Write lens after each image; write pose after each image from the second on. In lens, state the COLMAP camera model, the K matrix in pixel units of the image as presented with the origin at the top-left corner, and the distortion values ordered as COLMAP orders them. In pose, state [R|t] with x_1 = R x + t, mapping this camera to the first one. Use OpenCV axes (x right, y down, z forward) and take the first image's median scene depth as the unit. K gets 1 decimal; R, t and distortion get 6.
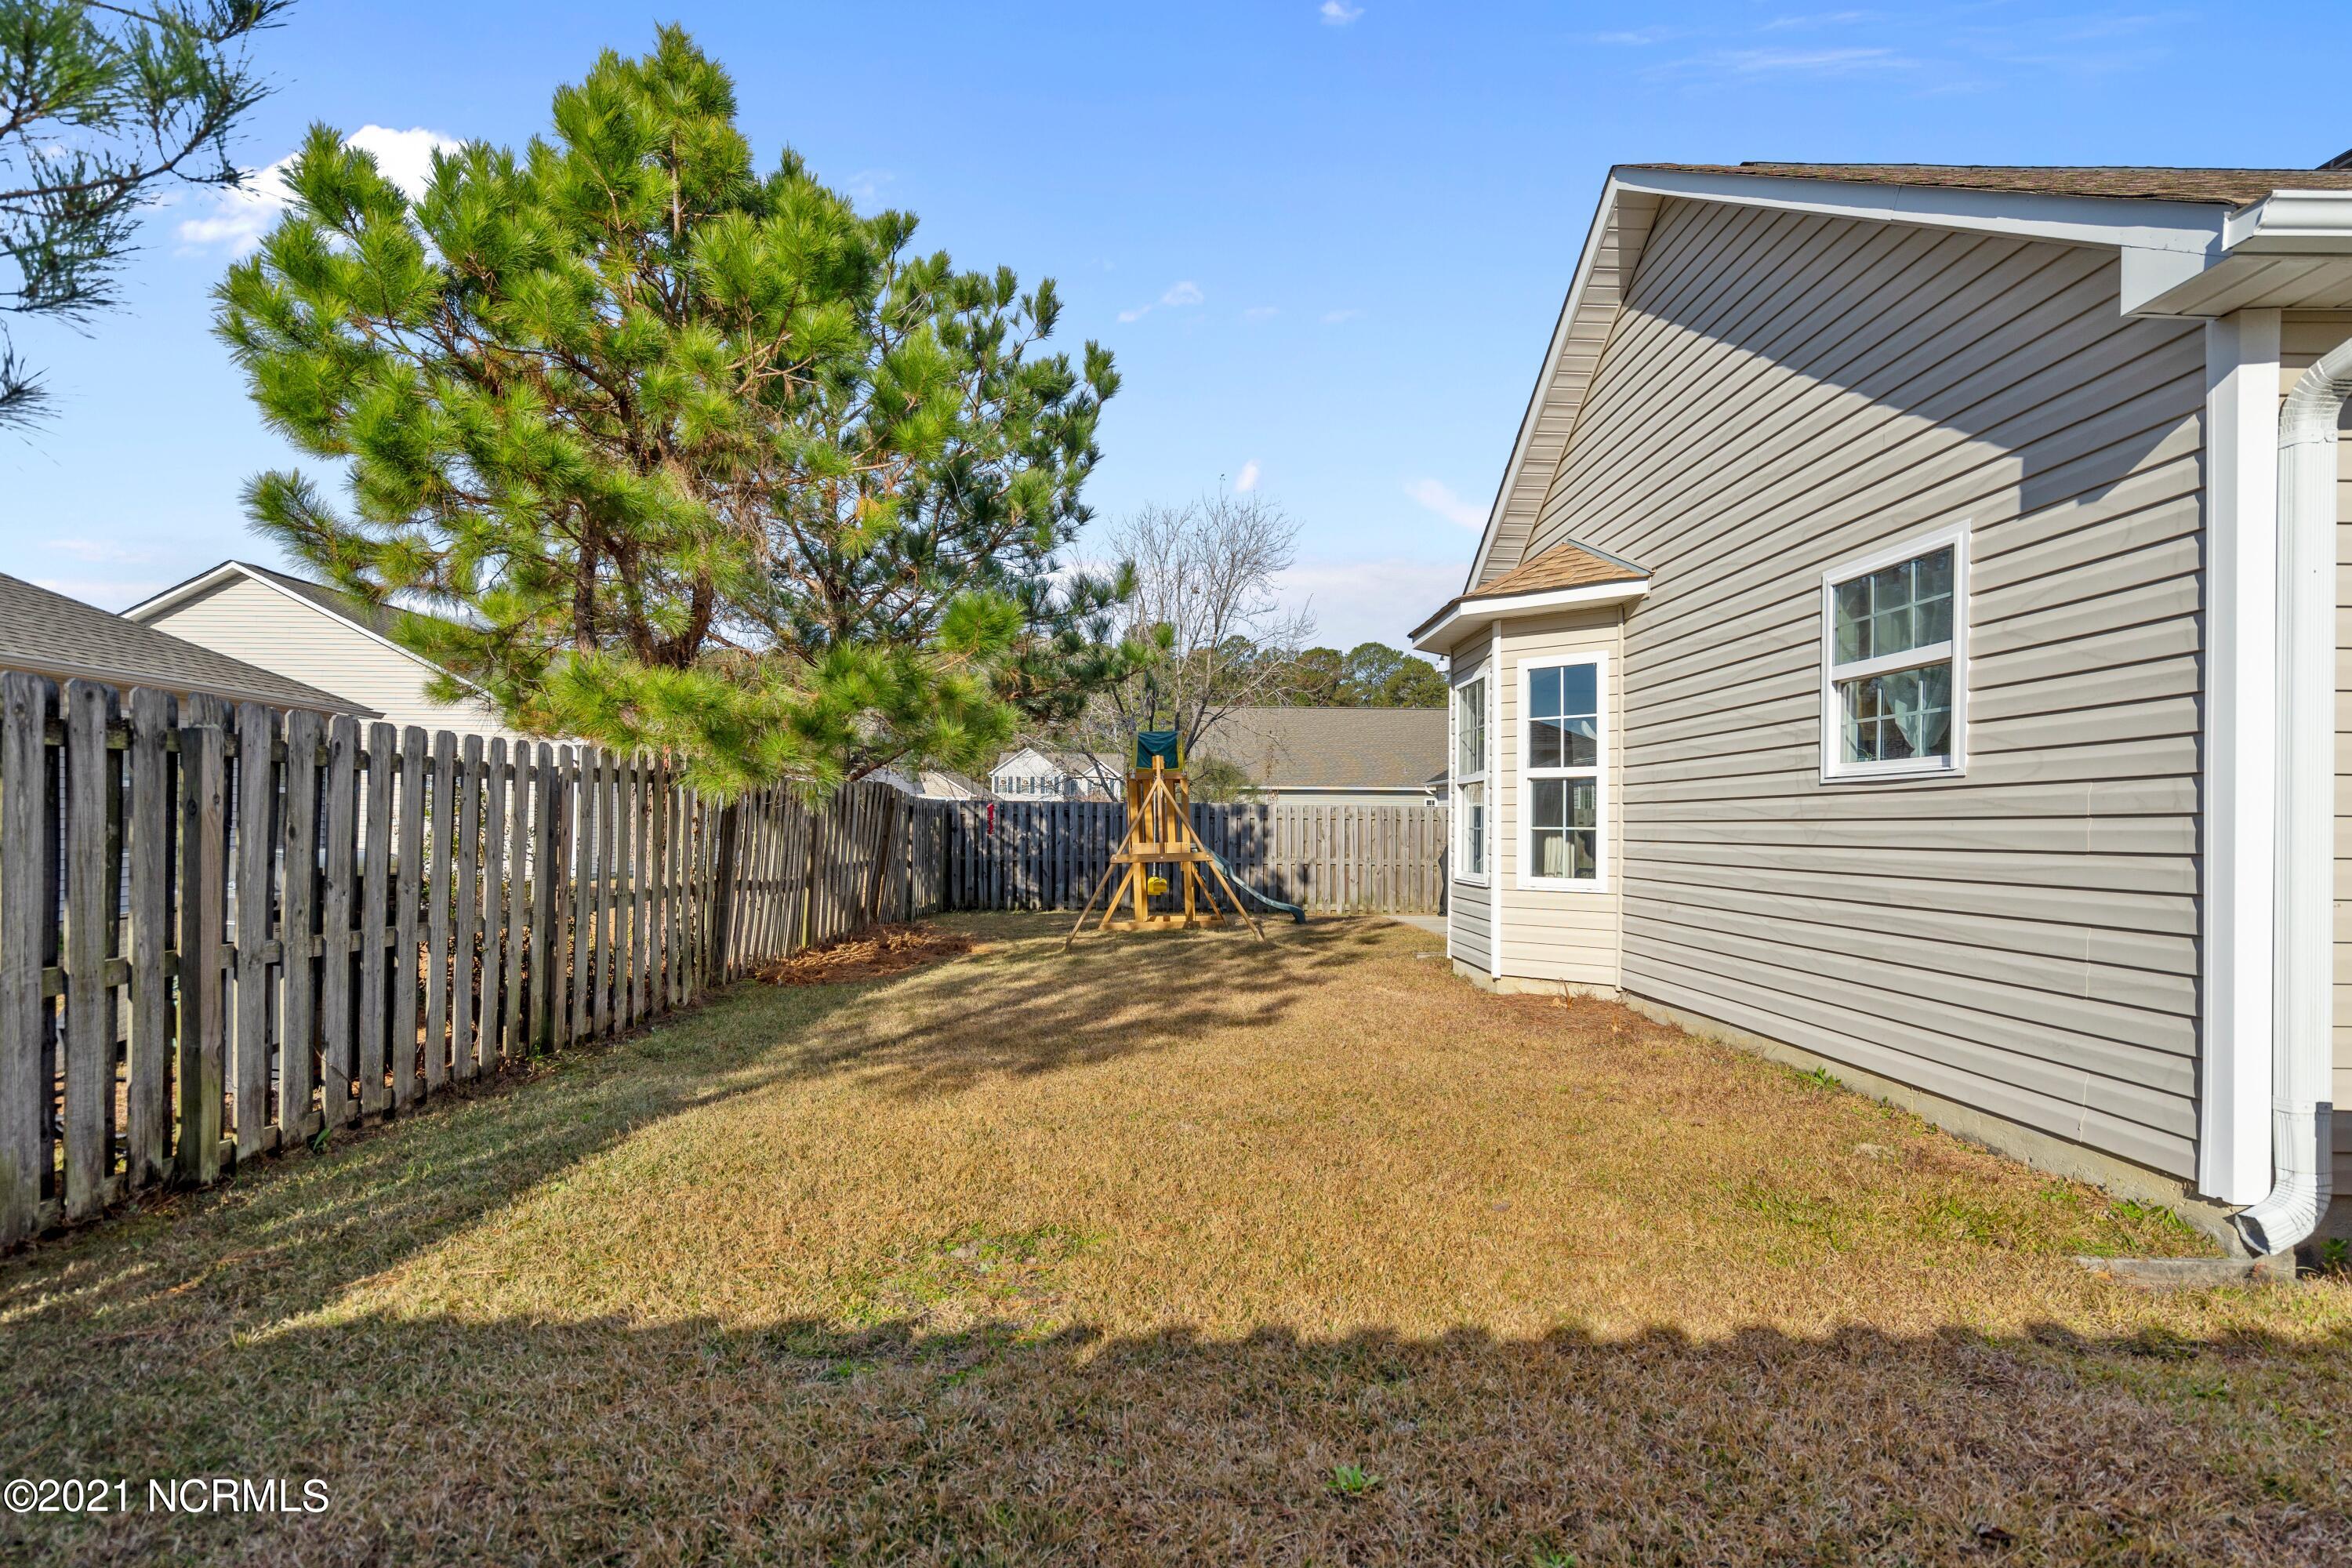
lens RADIAL K [[1183.4, 0, 1174.4], [0, 1183.4, 834.9], [0, 0, 1]] dist [0.001609, -0.000870]
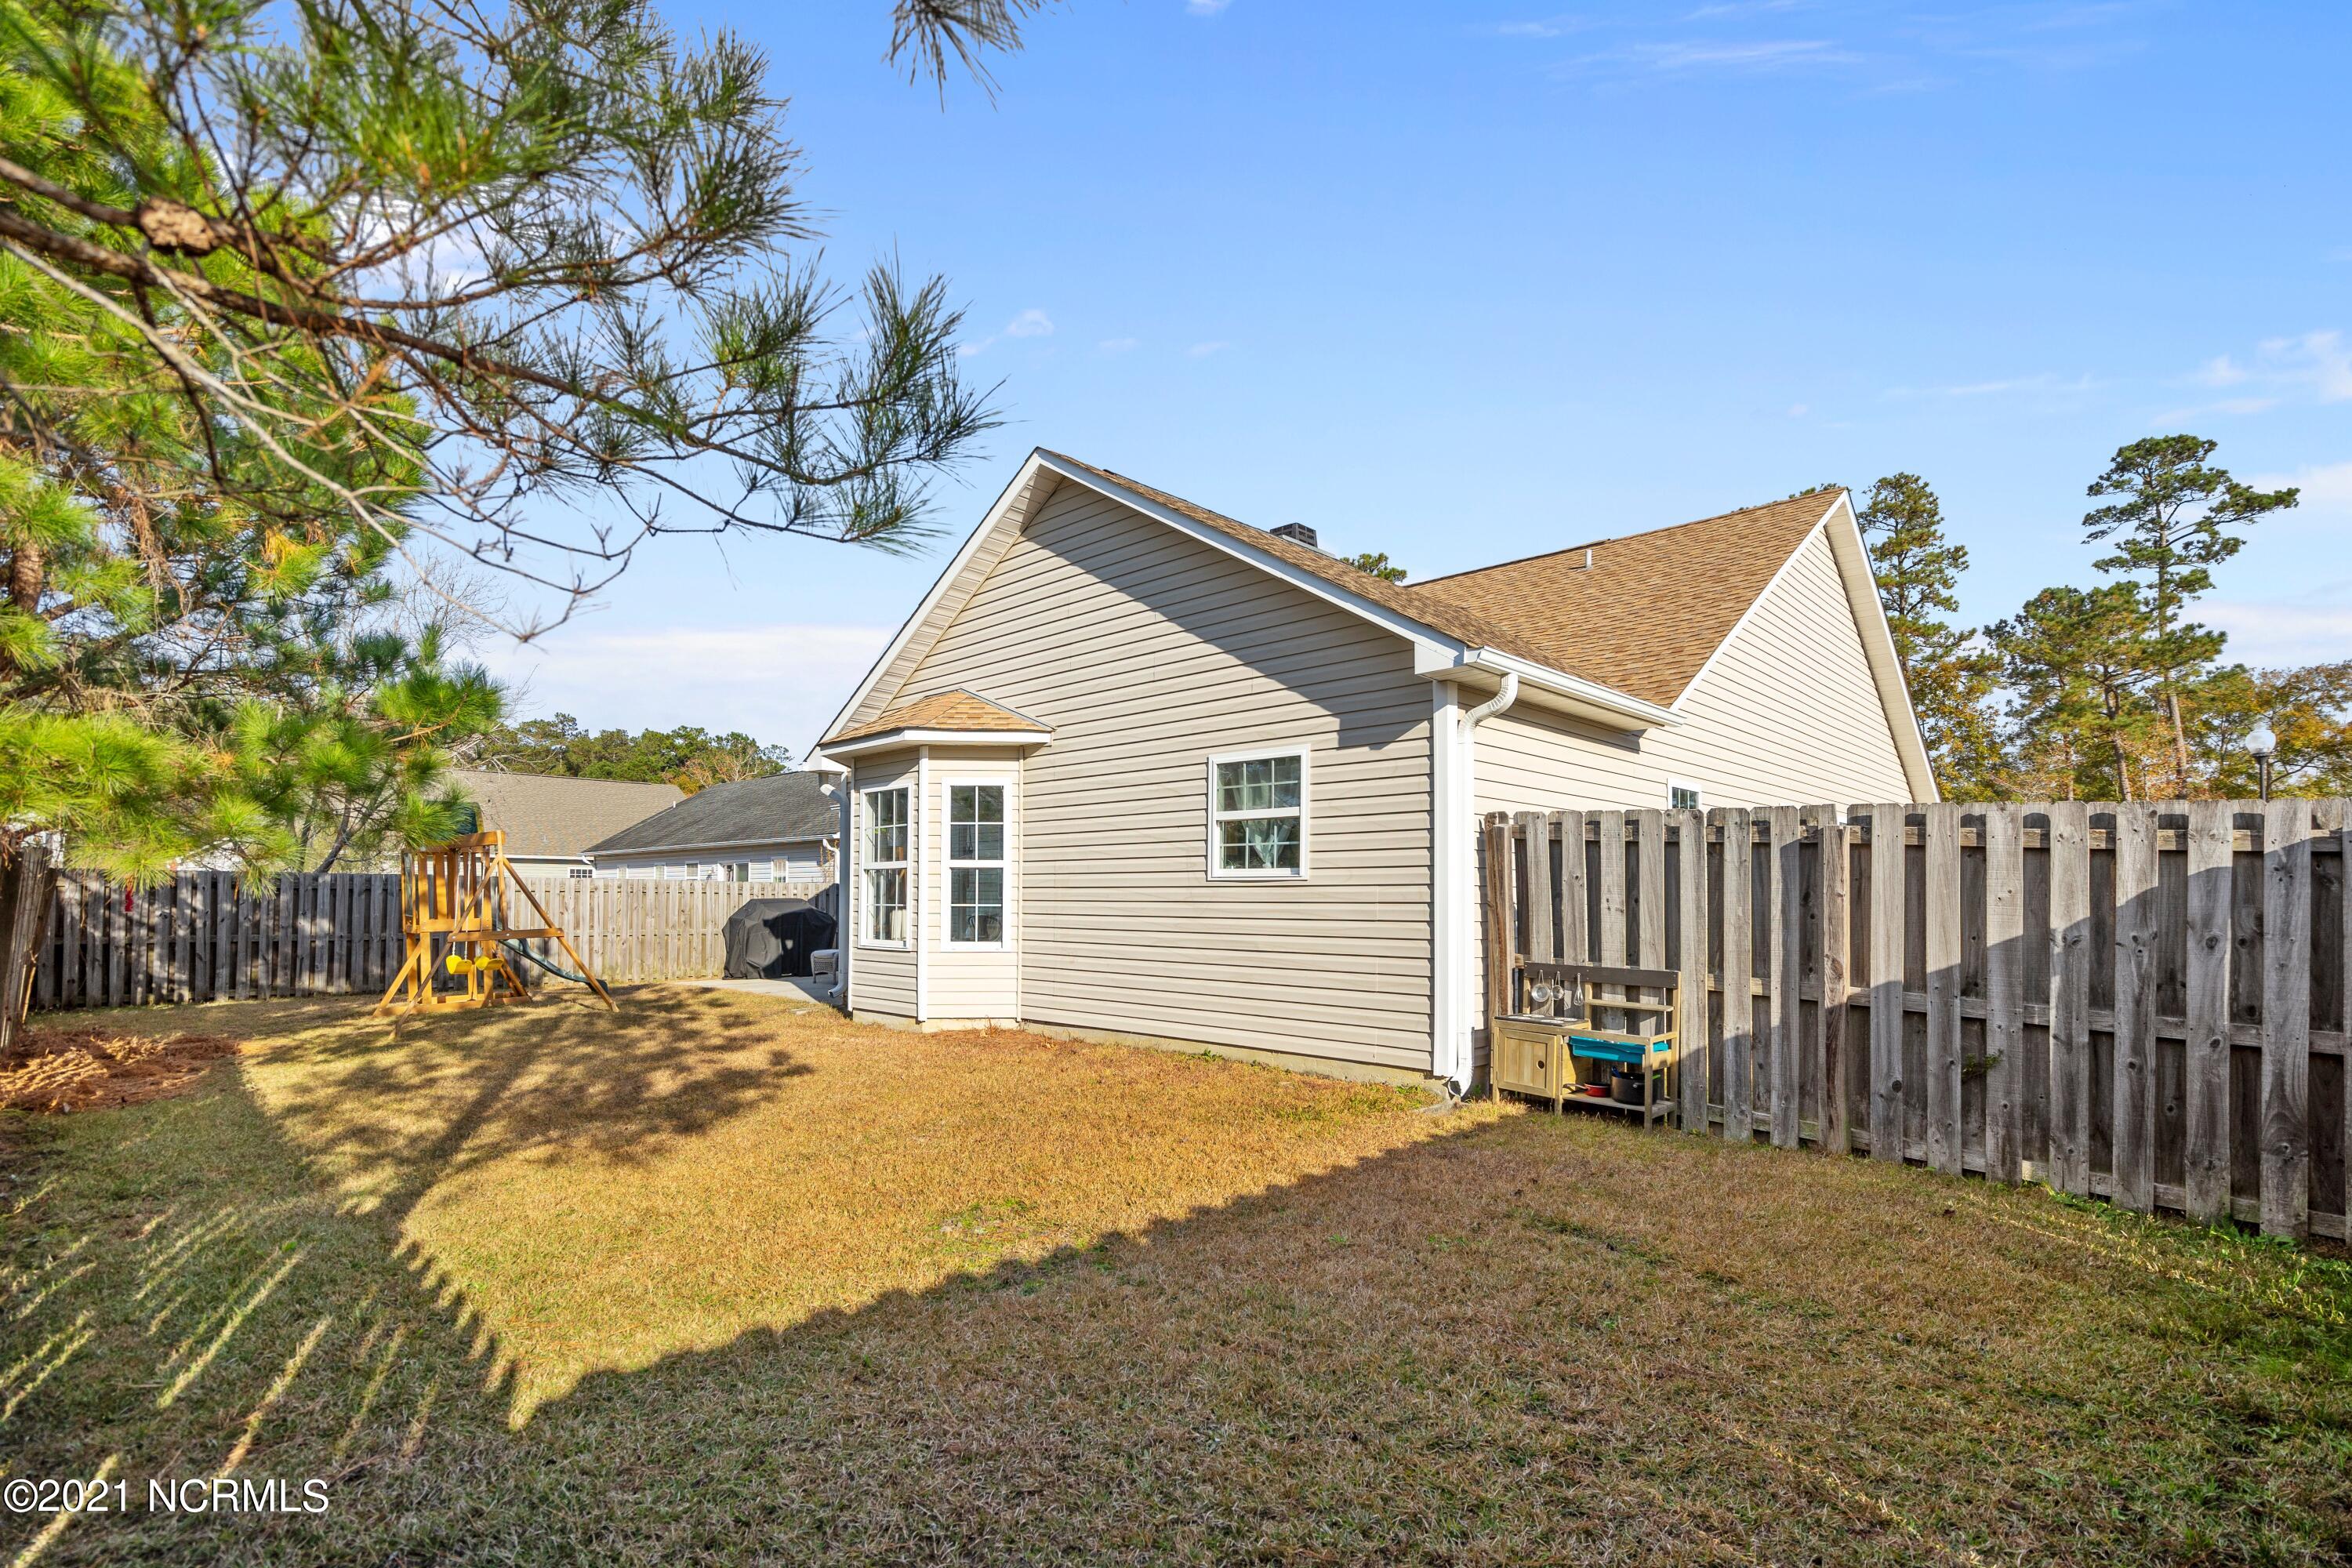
lens RADIAL K [[1083.0, 0, 1176.1], [0, 1083.0, 885.6], [0, 0, 1]] dist [-0.022059, 0.000167]
pose [[0.708975, 0.000173, 0.705234, -0.581270], [0.008332, 0.999928, -0.008621, -0.023590], [-0.705185, 0.011988, 0.708922, -0.058928]]
